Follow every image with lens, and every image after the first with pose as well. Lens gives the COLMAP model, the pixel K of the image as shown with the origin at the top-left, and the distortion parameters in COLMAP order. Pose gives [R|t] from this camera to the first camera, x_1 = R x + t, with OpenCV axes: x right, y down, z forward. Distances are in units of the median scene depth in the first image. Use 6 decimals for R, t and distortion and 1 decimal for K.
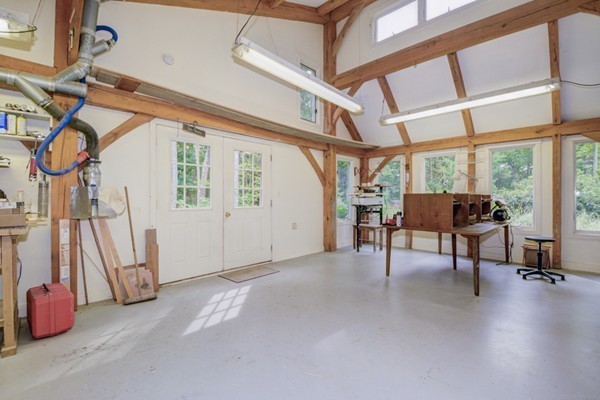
lens RADIAL K [[269.3, 0, 300.0], [0, 269.3, 200.0], [0, 0, 1]] dist [-0.001013, -0.000456]
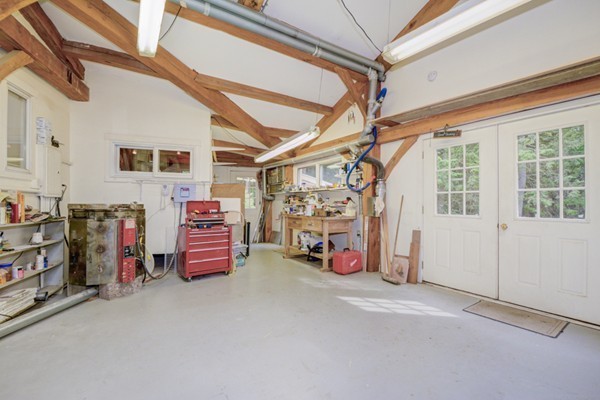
lens RADIAL K [[269.3, 0, 300.0], [0, 269.3, 200.0], [0, 0, 1]] dist [-0.001013, -0.000456]
pose [[-0.225673, -0.014519, -0.974095, 0.739502], [-0.010847, 0.999864, -0.012390, -0.005094], [0.974143, 0.007770, -0.225800, 0.789137]]
